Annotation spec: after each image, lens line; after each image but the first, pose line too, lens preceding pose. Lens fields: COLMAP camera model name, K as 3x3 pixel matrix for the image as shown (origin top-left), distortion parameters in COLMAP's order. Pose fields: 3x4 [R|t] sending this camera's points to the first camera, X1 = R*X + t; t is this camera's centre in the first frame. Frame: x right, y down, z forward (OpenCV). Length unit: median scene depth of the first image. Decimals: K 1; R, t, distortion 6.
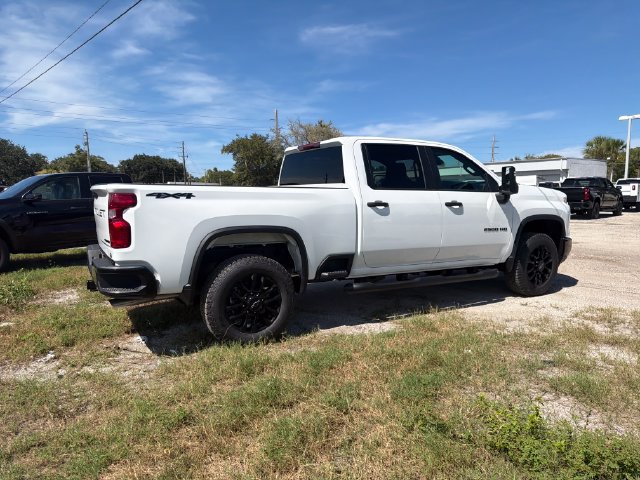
lens RADIAL K [[456.5, 0, 317.6], [0, 456.5, 238.3], [0, 0, 1]] dist [0.047389, -0.052709]
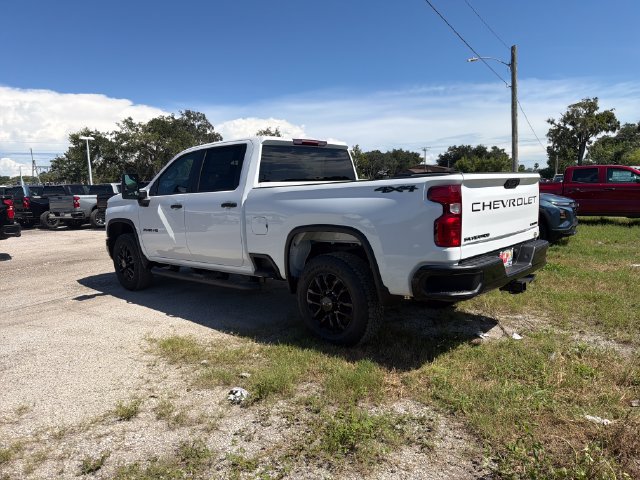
lens RADIAL K [[456.5, 0, 317.1], [0, 456.5, 241.1], [0, 0, 1]] dist [0.047389, -0.052709]
pose [[-0.307101, -0.095912, 0.946831, -0.924783], [0.136402, 0.980200, 0.143534, -0.125652], [-0.941851, 0.173229, -0.287938, 1.240884]]
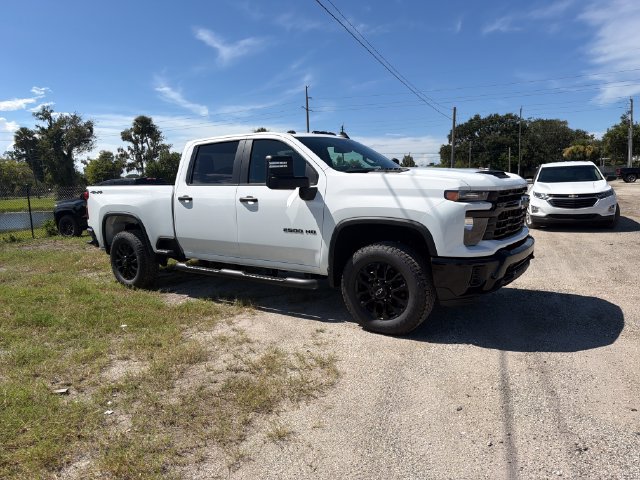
lens RADIAL K [[456.5, 0, 319.5], [0, 456.5, 242.5], [0, 0, 1]] dist [0.047389, -0.052709]
pose [[0.445581, 0.104162, -0.889161, 1.130165], [-0.063758, 0.994378, 0.084537, -0.069962], [0.892968, 0.019023, 0.449717, 0.646961]]
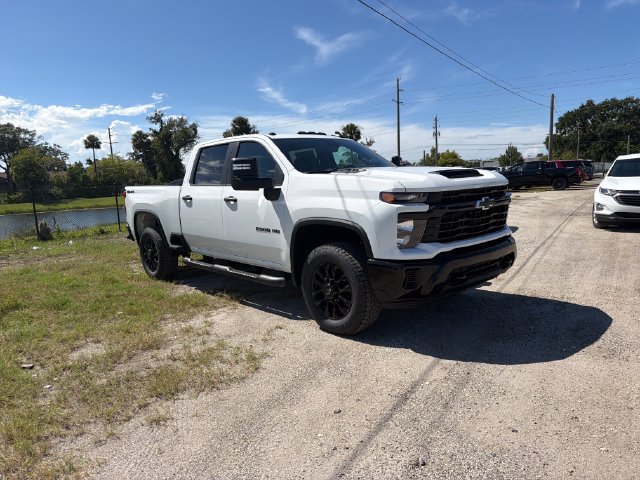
lens RADIAL K [[456.5, 0, 320.2], [0, 456.5, 243.6], [0, 0, 1]] dist [0.047389, -0.052709]
pose [[0.249309, 0.122771, -0.960610, 1.227824], [-0.061371, 0.991941, 0.110847, -0.094553], [0.966478, 0.031318, 0.254834, 0.862168]]
